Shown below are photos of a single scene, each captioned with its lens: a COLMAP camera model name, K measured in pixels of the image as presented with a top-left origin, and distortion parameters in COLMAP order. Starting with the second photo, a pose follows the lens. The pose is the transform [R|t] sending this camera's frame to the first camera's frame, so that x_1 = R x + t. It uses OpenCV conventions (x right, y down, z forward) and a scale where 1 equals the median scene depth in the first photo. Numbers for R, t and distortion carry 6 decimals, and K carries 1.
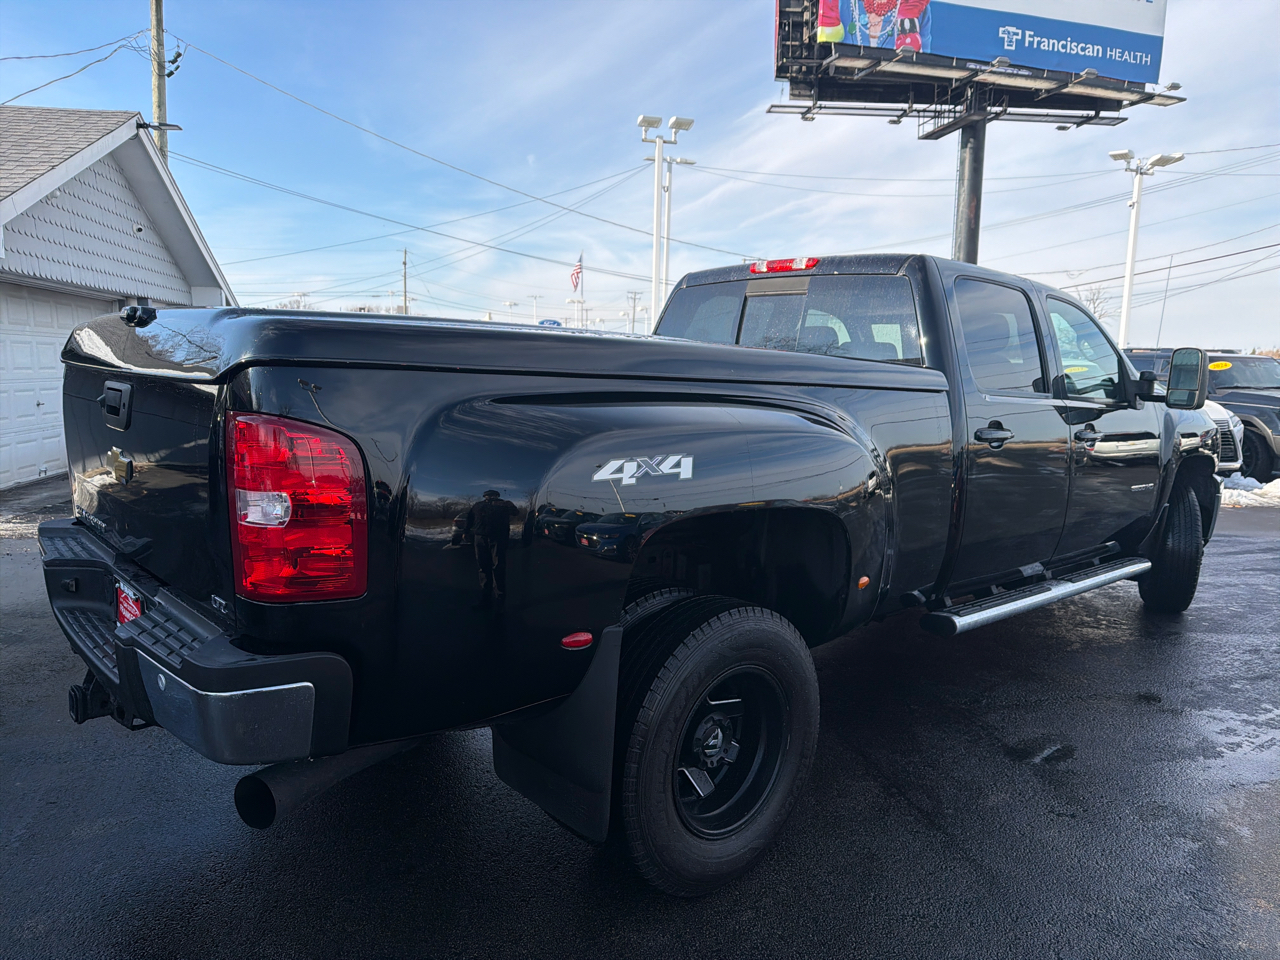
lens RADIAL K [[911.2, 0, 634.4], [0, 911.2, 478.8], [0, 0, 1]] dist [0.046966, -0.046273]
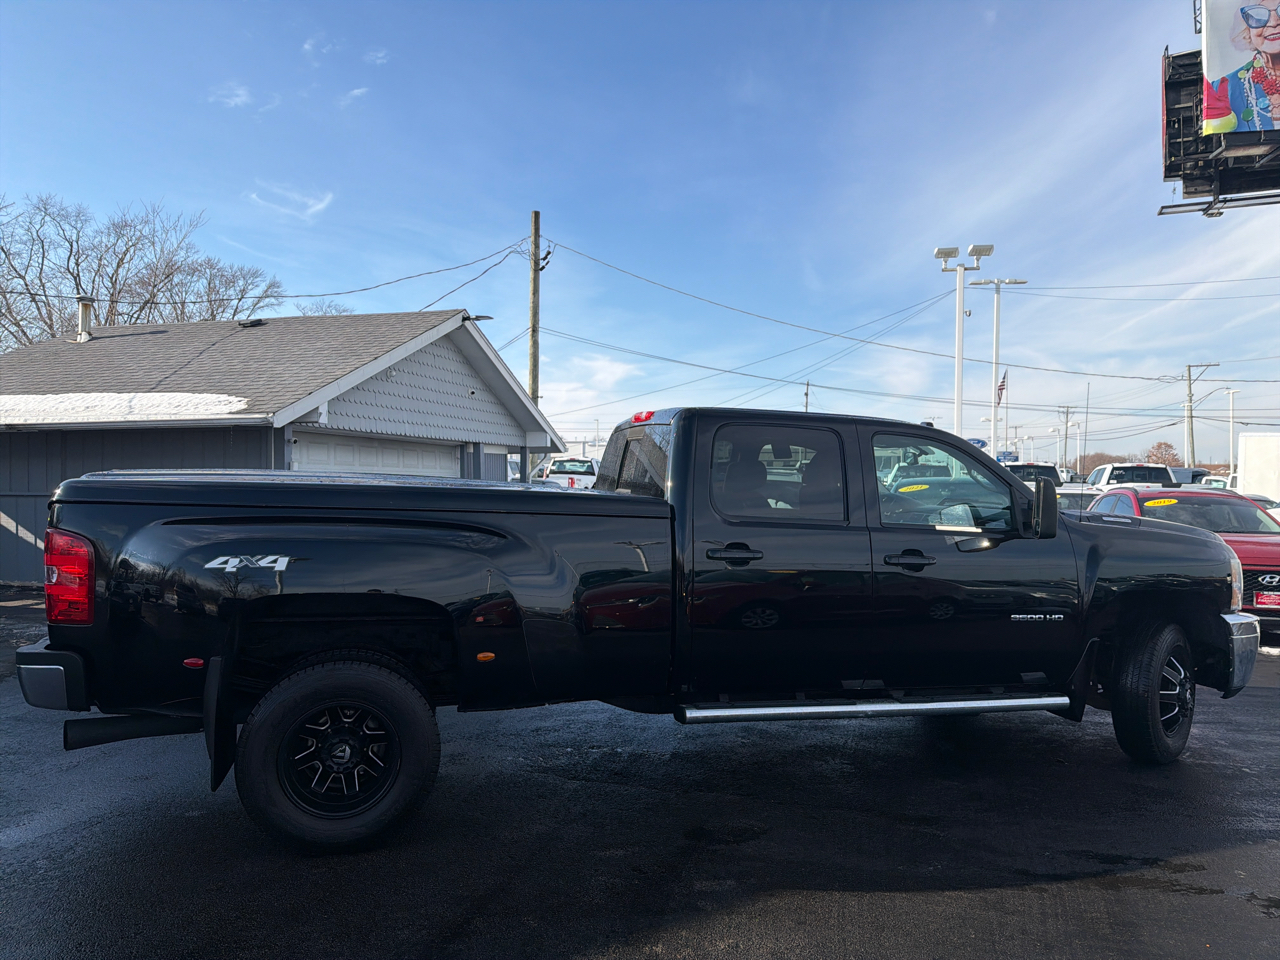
lens RADIAL K [[898.1, 0, 629.2], [0, 898.1, 488.0], [0, 0, 1]] dist [0.020429, -0.007138]
pose [[0.891907, -0.008338, -0.452141, 0.094740], [-0.047656, 0.992530, -0.112311, 0.000323], [0.449700, 0.121719, 0.884847, -0.010510]]
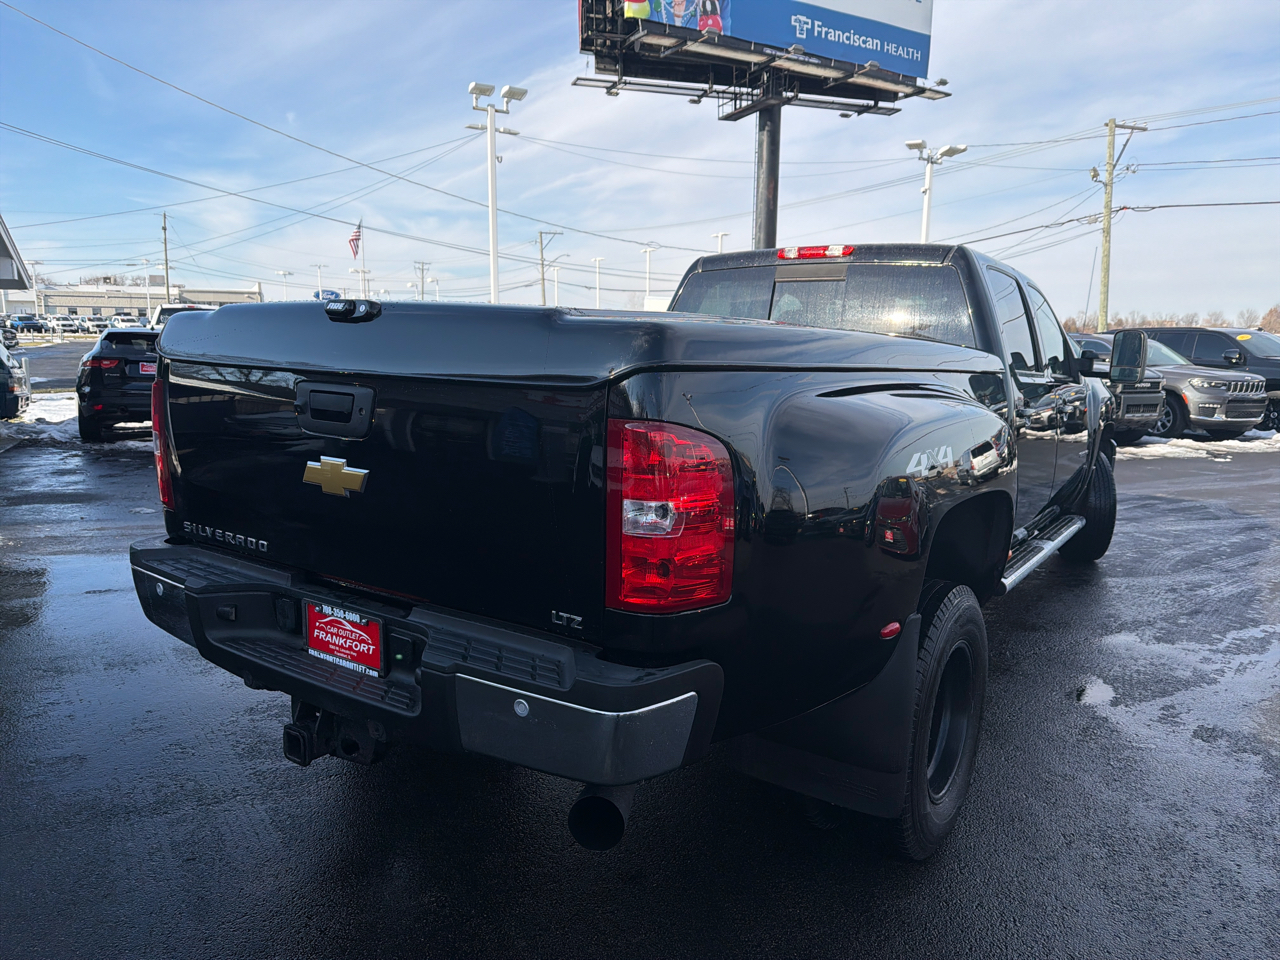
lens RADIAL K [[893.4, 0, 621.4], [0, 893.4, 501.6], [0, 0, 1]] dist [0.048848, -0.079346]
pose [[0.976581, -0.044190, 0.210561, -0.036802], [0.032085, 0.997648, 0.060567, -0.002627], [-0.212743, -0.052393, 0.975703, 0.005251]]
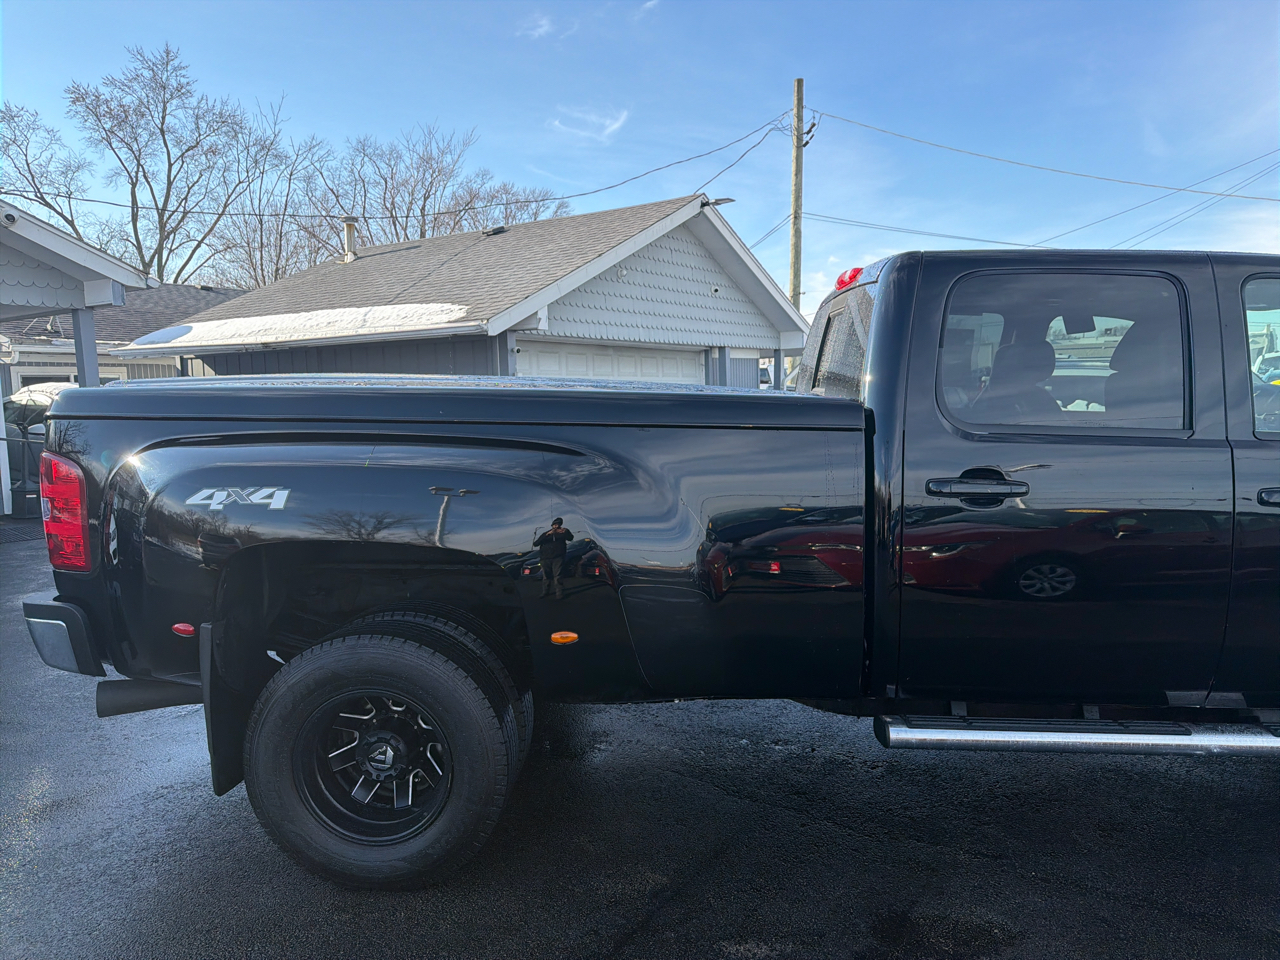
lens RADIAL K [[903.2, 0, 620.2], [0, 903.2, 492.8], [0, 0, 1]] dist [0.070287, -0.088656]
pose [[0.704192, 0.048424, -0.708356, 0.084218], [-0.060066, 0.998158, 0.008522, -0.004024], [0.707464, 0.036547, 0.705804, 0.035162]]
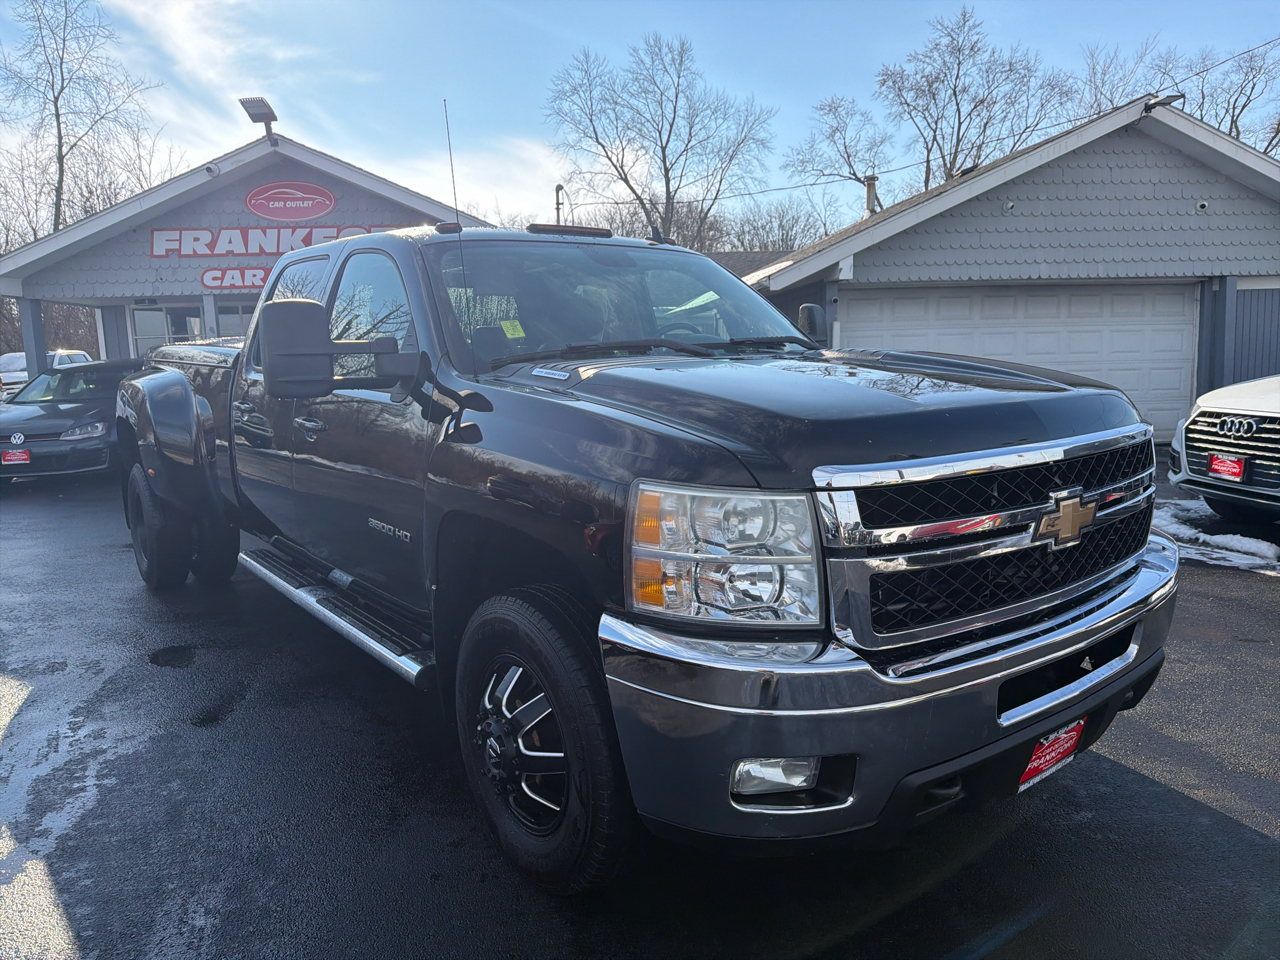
lens RADIAL K [[893.4, 0, 621.4], [0, 893.4, 501.6], [0, 0, 1]] dist [0.048848, -0.079346]
pose [[-0.071706, 0.140880, -0.987426, 0.179289], [-0.100030, 0.983968, 0.147651, -0.017298], [0.992397, 0.109360, -0.056464, 0.185394]]
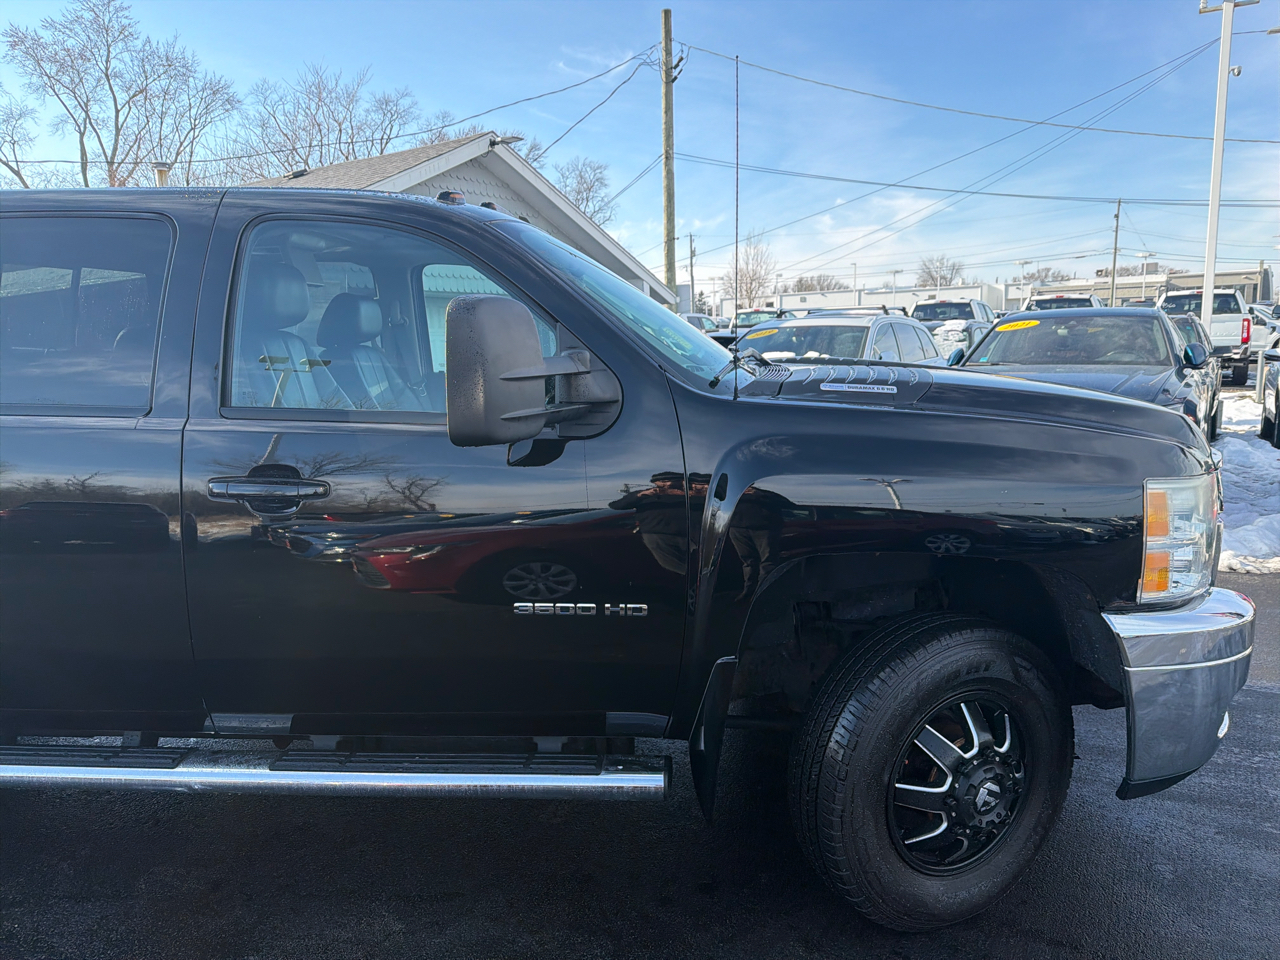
lens RADIAL K [[911.2, 0, 634.4], [0, 911.2, 478.8], [0, 0, 1]] dist [0.046966, -0.046273]
pose [[0.711776, 0.065573, -0.699339, 0.138122], [-0.044525, 0.997843, 0.048245, -0.011787], [0.700994, -0.003201, 0.713160, 0.110104]]
